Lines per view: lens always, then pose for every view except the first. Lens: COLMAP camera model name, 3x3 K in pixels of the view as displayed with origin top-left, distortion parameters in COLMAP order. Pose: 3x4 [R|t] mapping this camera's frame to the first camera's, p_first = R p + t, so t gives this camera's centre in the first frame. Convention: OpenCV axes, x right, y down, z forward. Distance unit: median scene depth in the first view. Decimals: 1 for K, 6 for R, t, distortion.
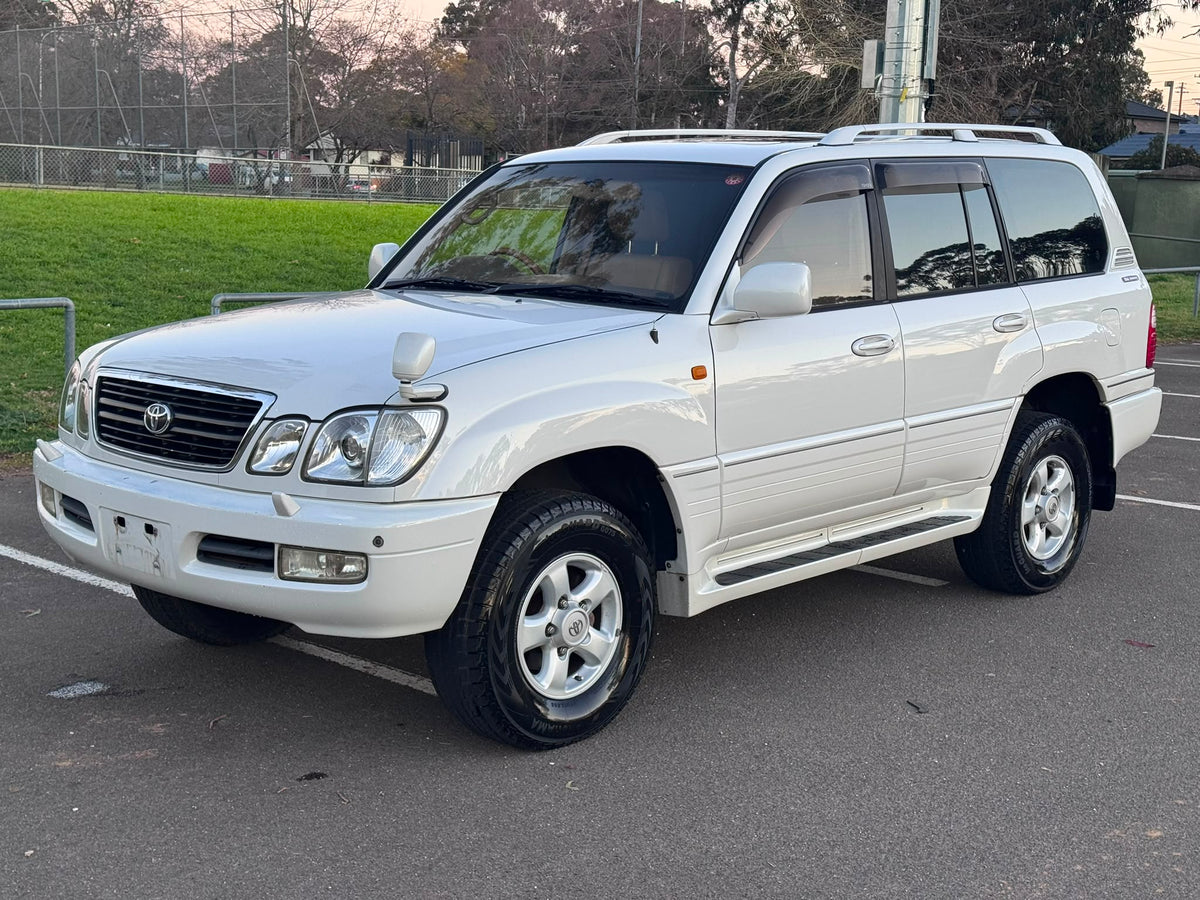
lens RADIAL K [[1676.5, 0, 602.8], [0, 1676.5, 445.7], [0, 0, 1]] dist [0.123413, 0.000000]
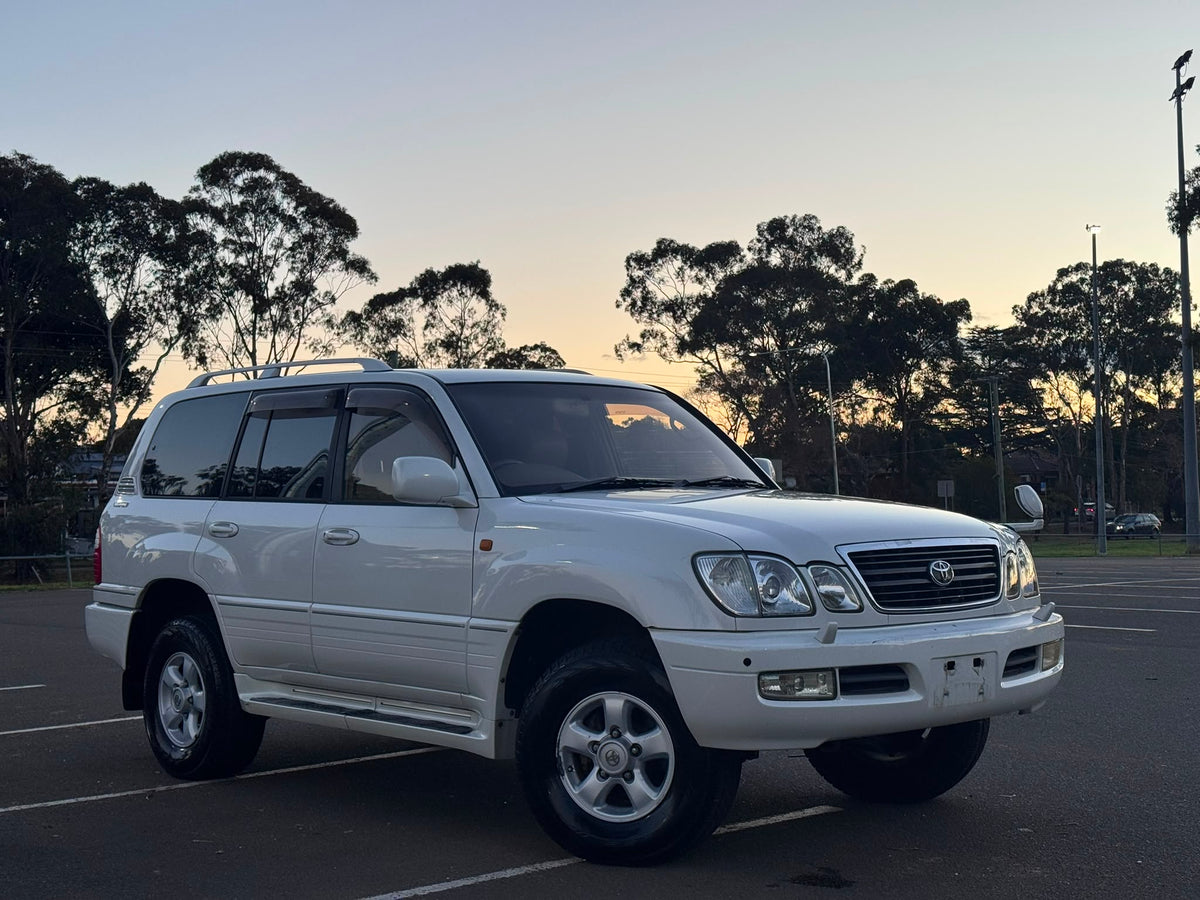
lens RADIAL K [[1676.5, 0, 594.7], [0, 1676.5, 454.4], [0, 0, 1]] dist [0.123413, 0.000000]
pose [[0.076073, 0.016732, 0.996962, -1.386936], [0.169891, 0.985021, -0.029495, -0.099092], [-0.982522, 0.171618, 0.072091, 1.084658]]
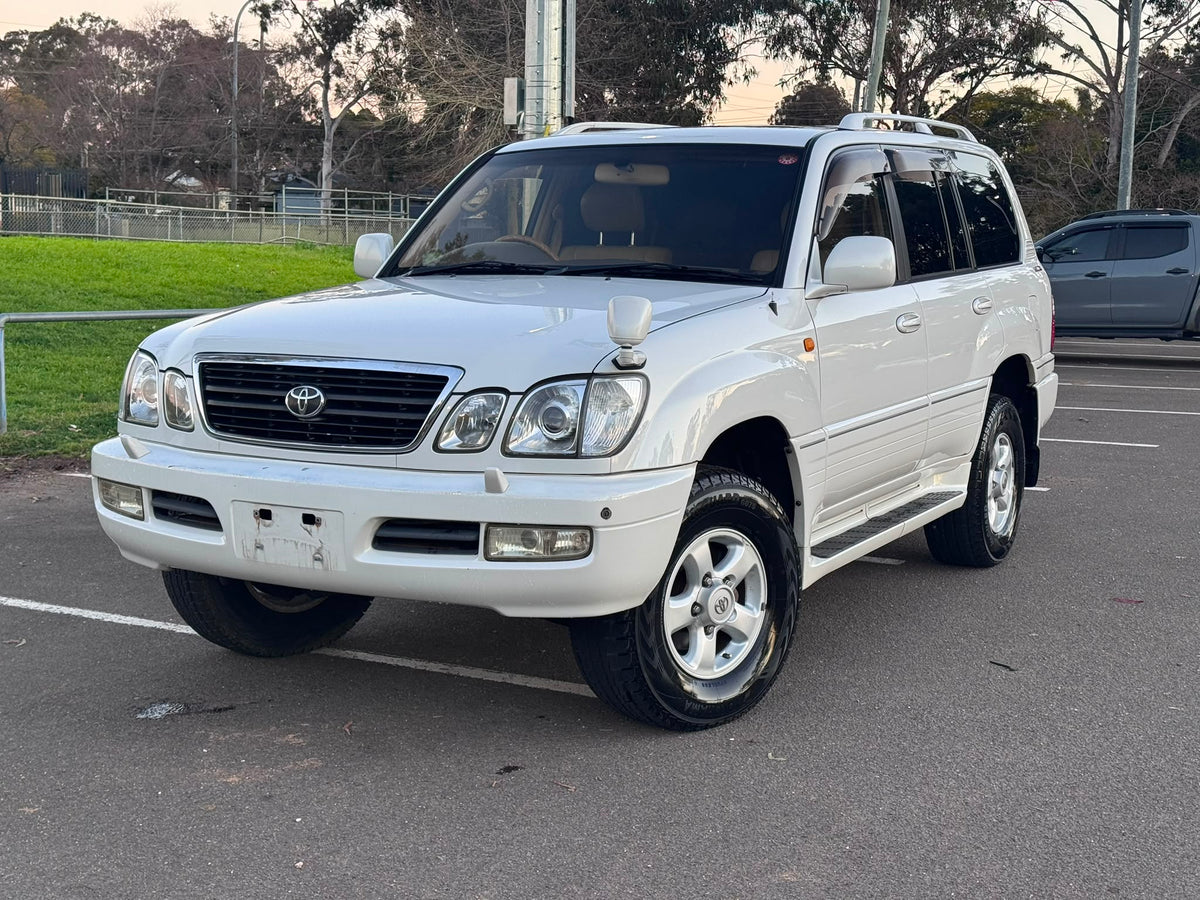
lens RADIAL K [[1676.5, 0, 600.9], [0, 1676.5, 447.5], [0, 0, 1]] dist [0.123413, 0.000000]
pose [[0.968015, -0.036859, 0.248172, -0.320553], [0.043010, 0.998886, -0.019409, 0.032576], [-0.247180, 0.029462, 0.968522, 0.060532]]
